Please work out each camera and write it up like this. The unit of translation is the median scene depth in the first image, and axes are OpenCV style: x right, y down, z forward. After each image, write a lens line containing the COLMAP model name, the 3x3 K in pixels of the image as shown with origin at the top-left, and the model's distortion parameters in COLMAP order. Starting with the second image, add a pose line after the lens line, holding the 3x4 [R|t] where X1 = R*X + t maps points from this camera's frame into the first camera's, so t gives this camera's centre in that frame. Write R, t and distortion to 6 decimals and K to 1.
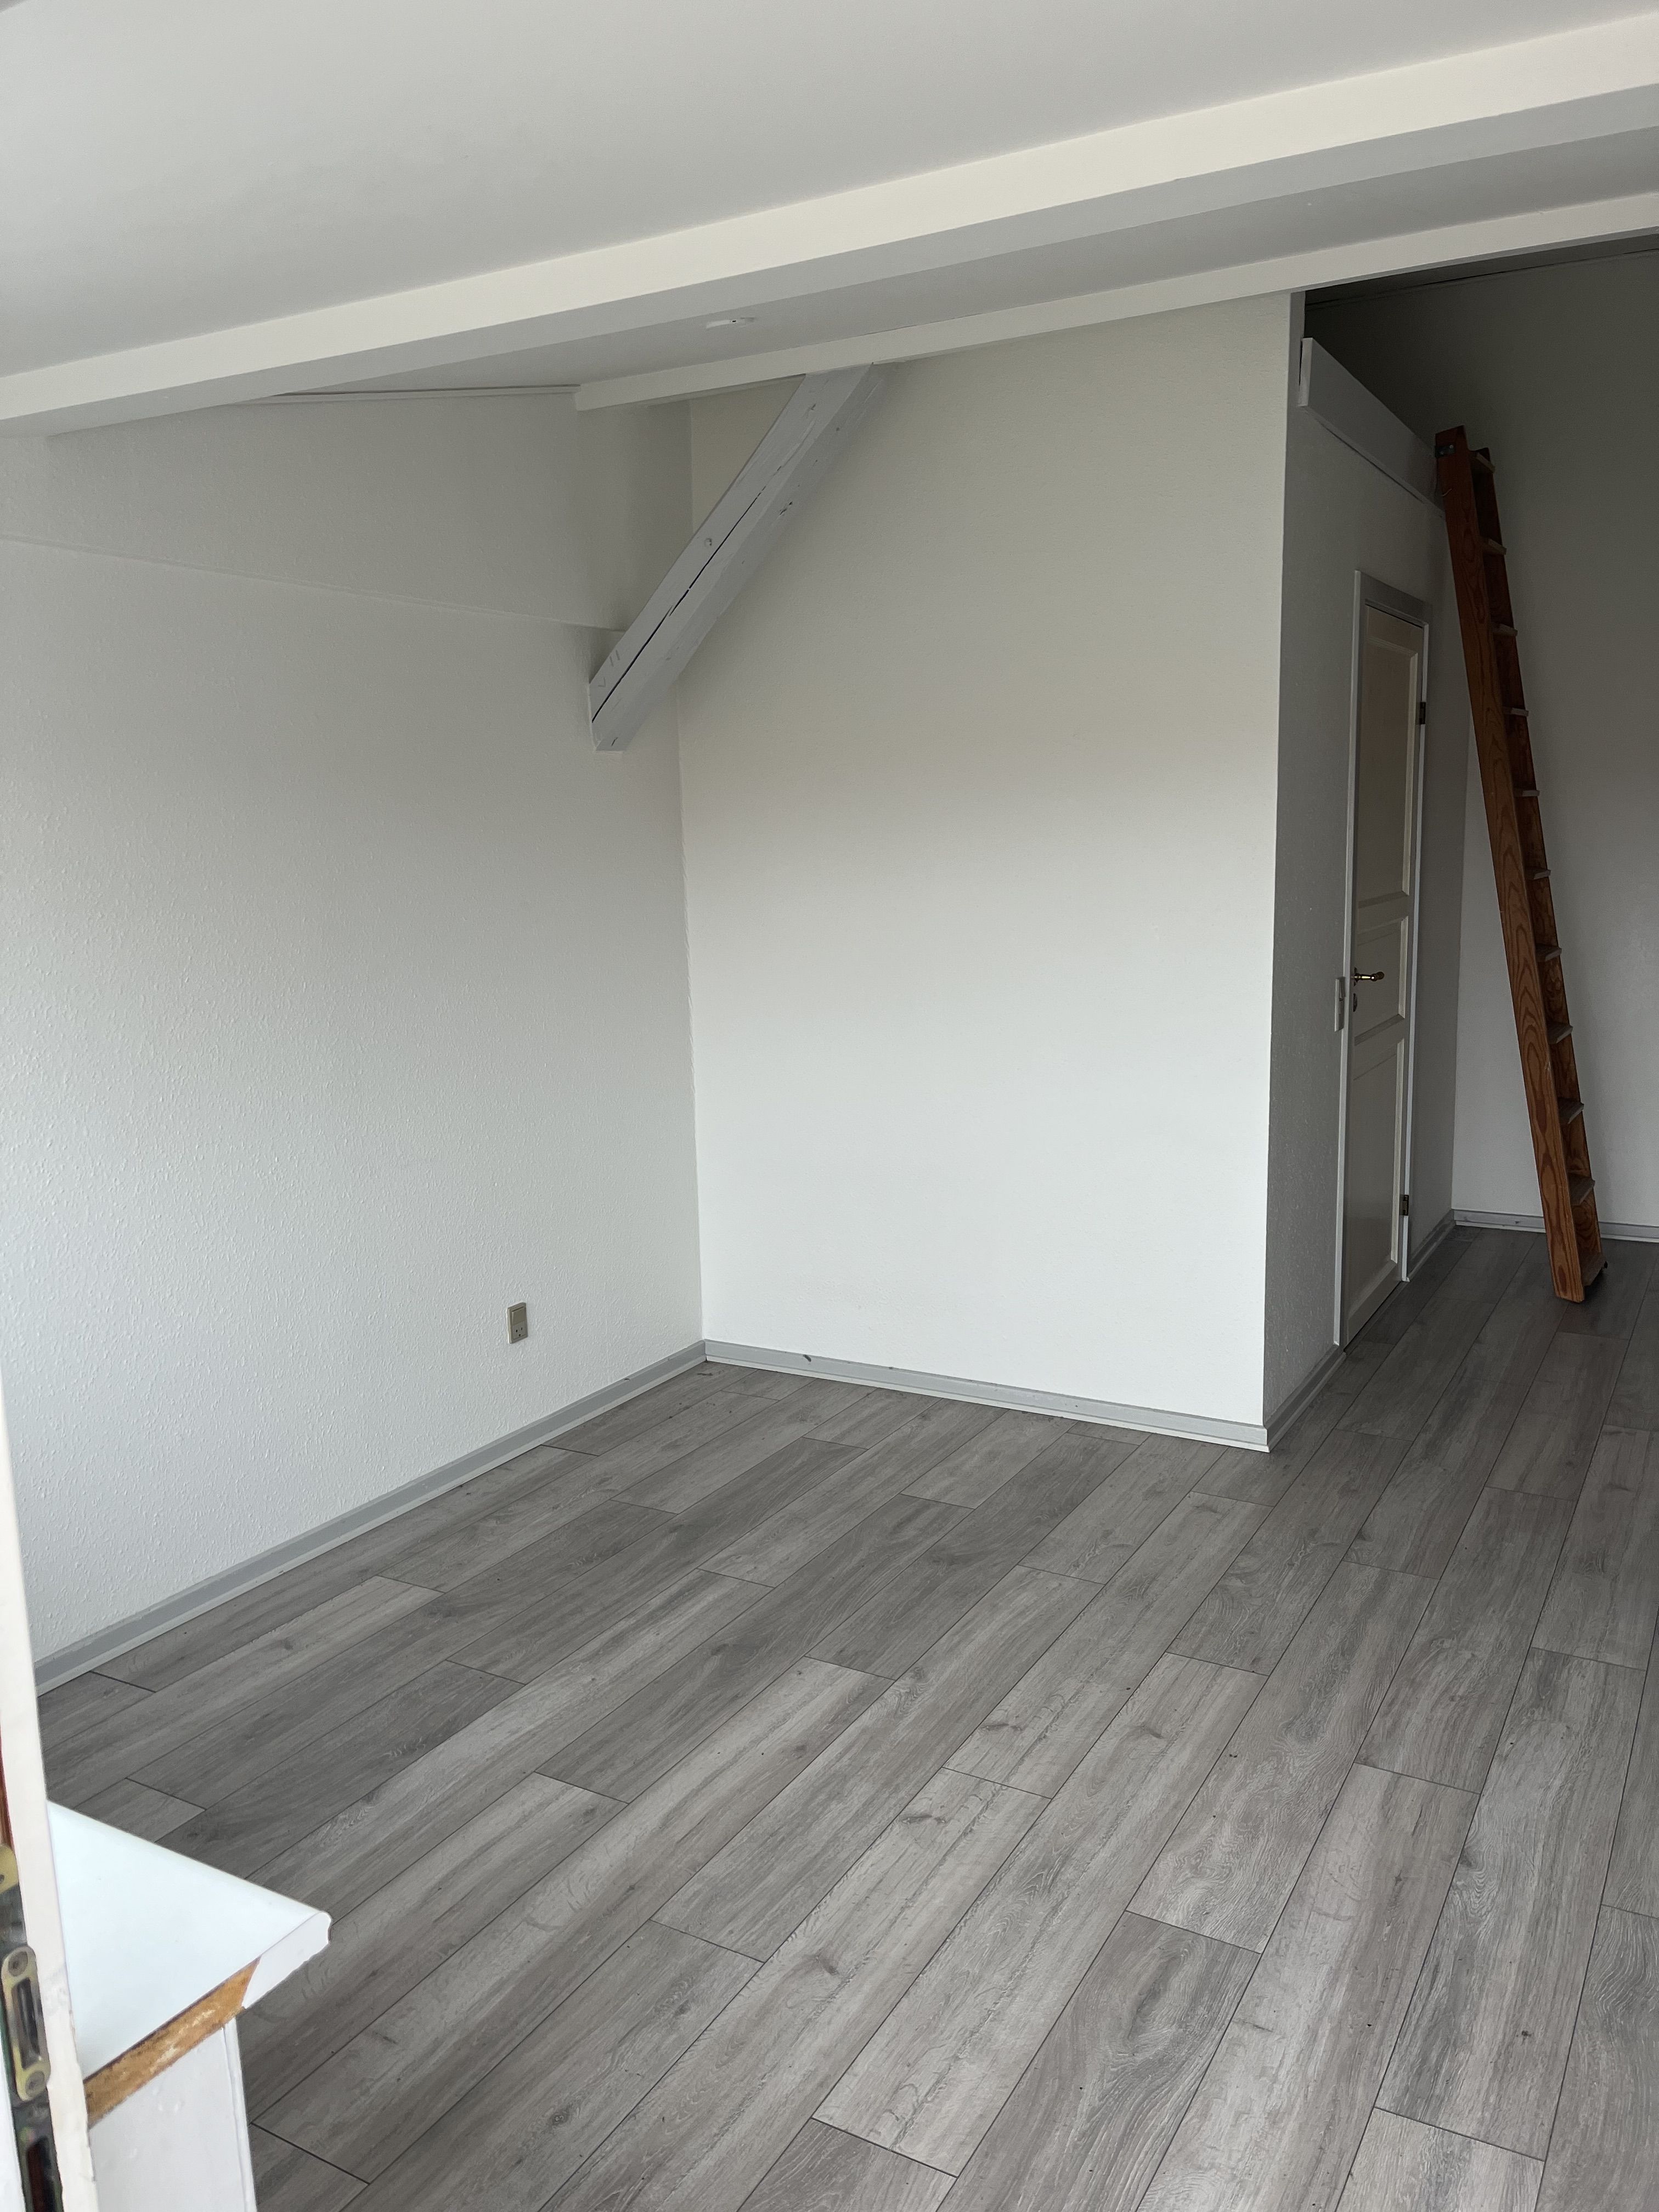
lens RADIAL K [[1670.5, 0, 810.8], [0, 1670.5, 1100.6], [0, 0, 1]] dist [0.073258, -0.114607]
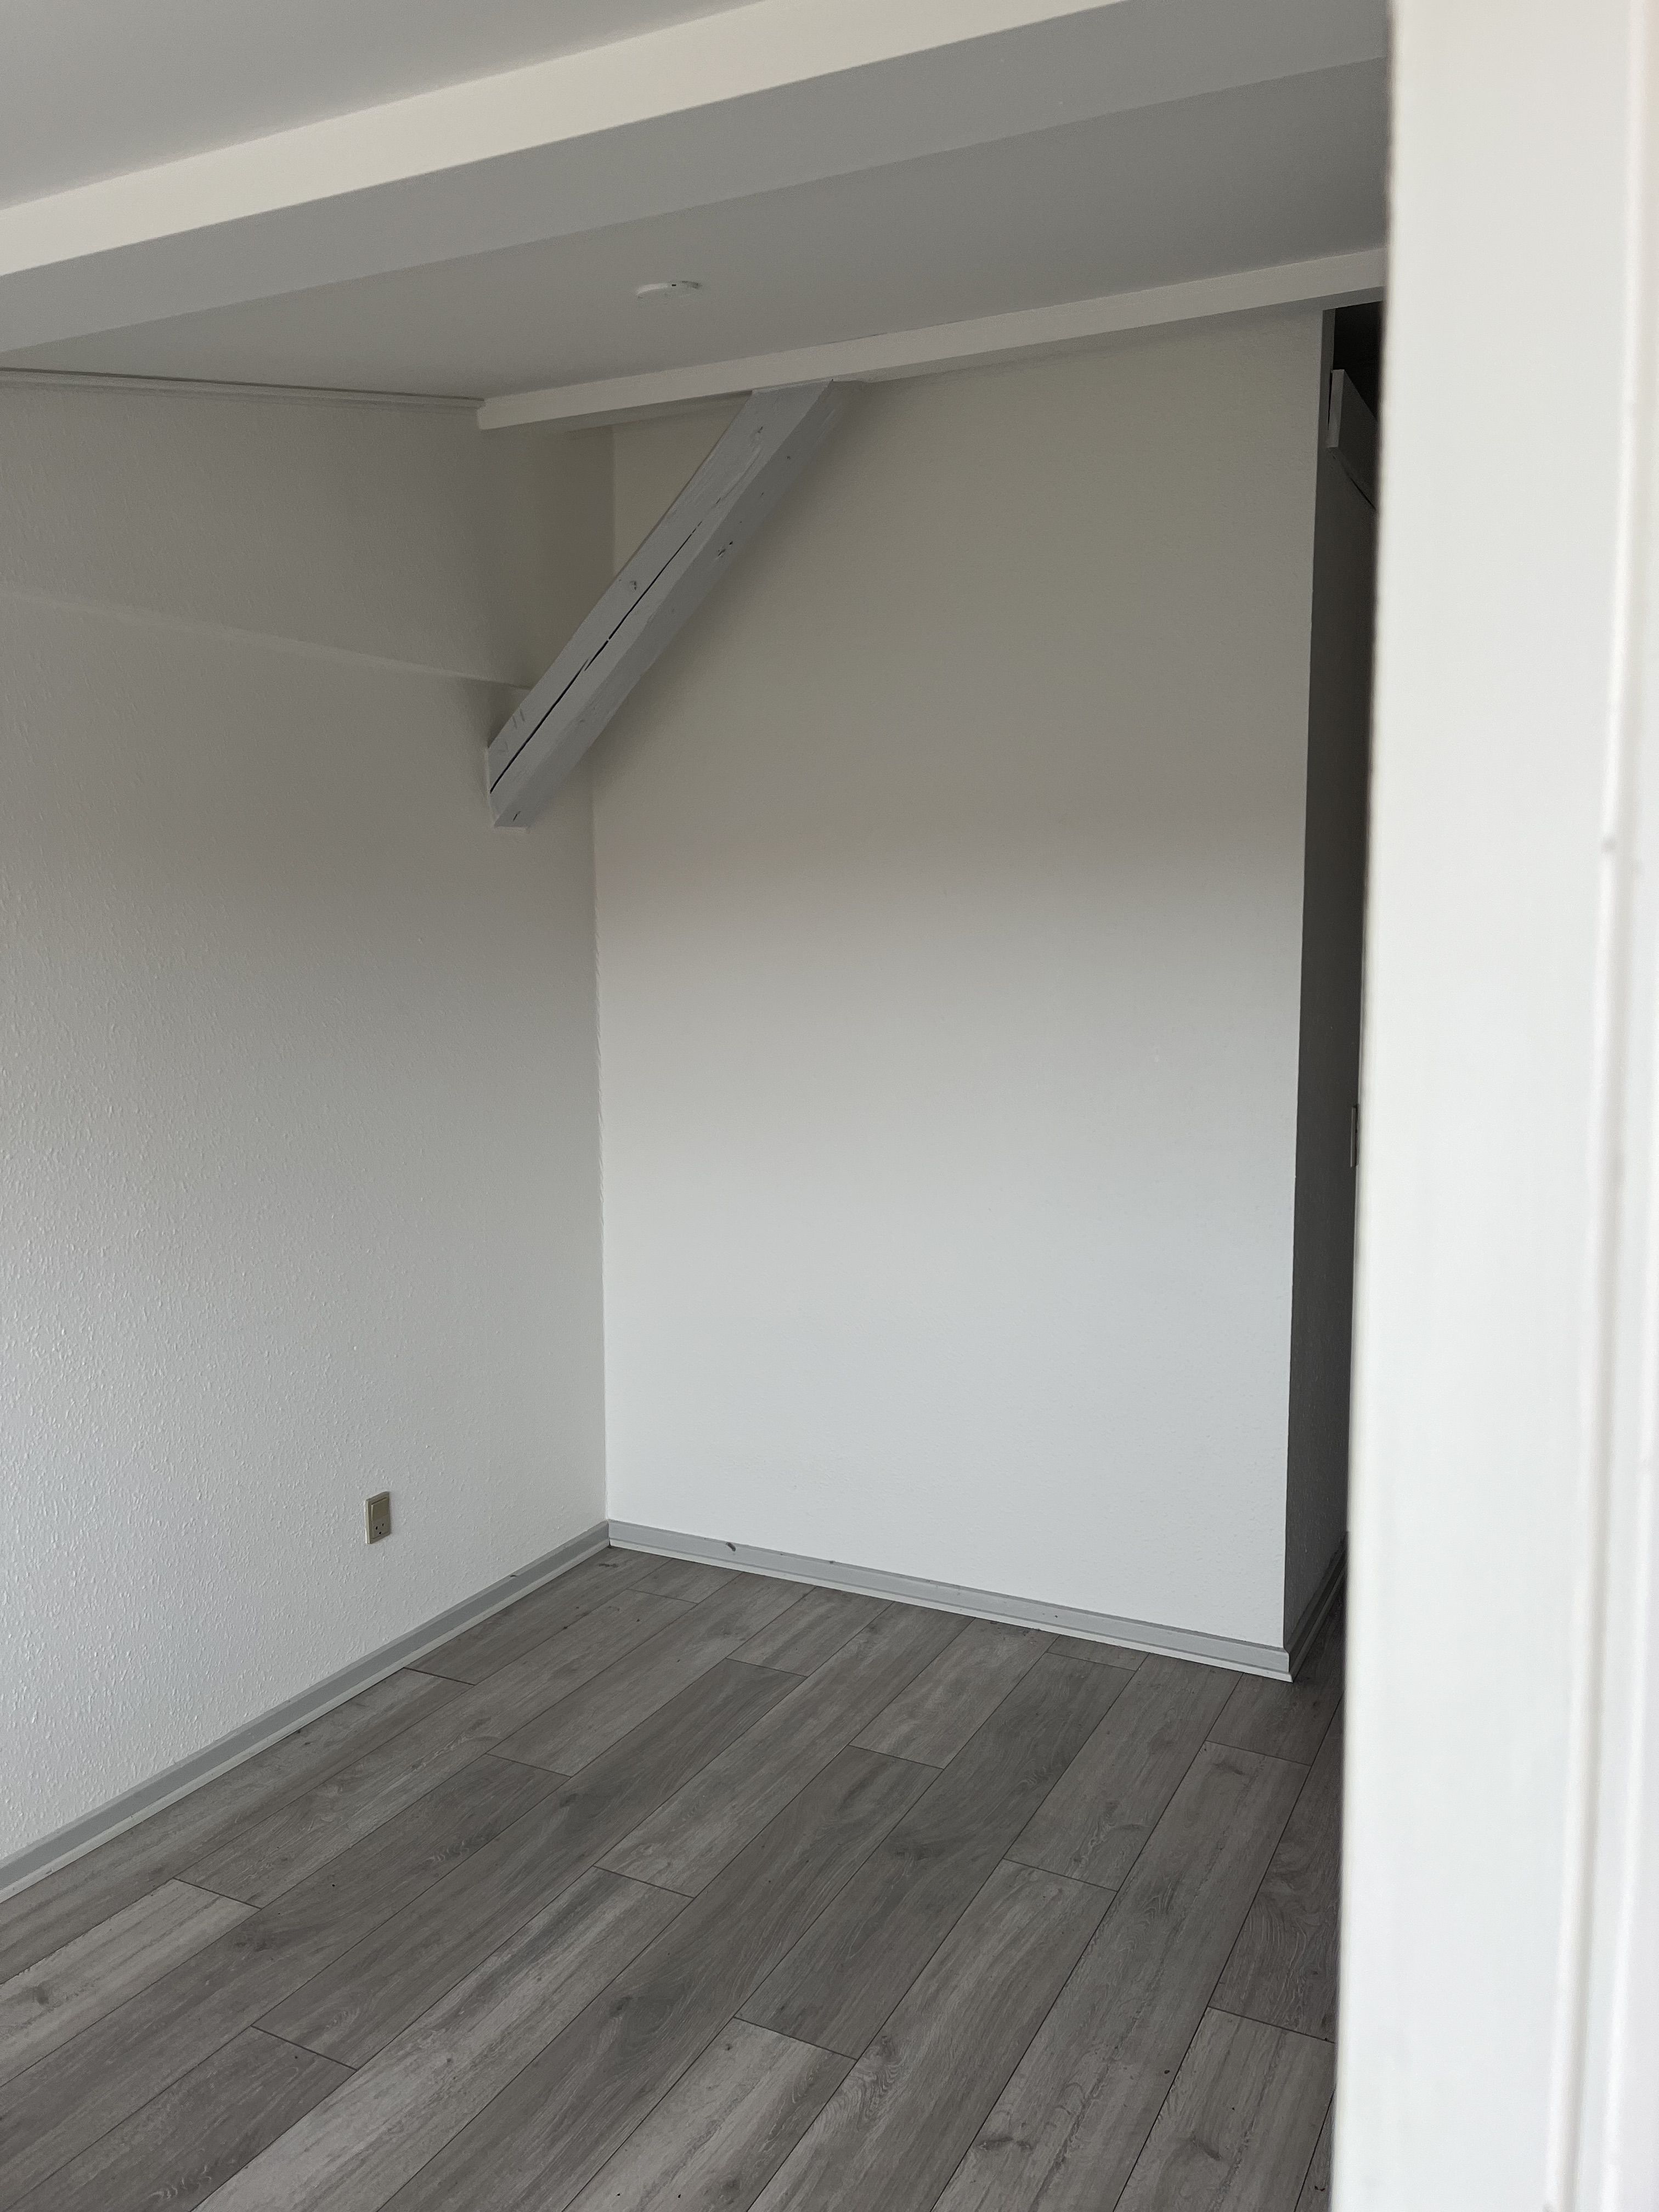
lens RADIAL K [[1670.5, 0, 810.8], [0, 1670.5, 1100.6], [0, 0, 1]] dist [0.073258, -0.114607]
pose [[0.998511, 0.014751, 0.052522, -0.013593], [-0.011992, 0.998551, -0.052459, -0.035511], [-0.053219, 0.051751, 0.997241, 0.198341]]
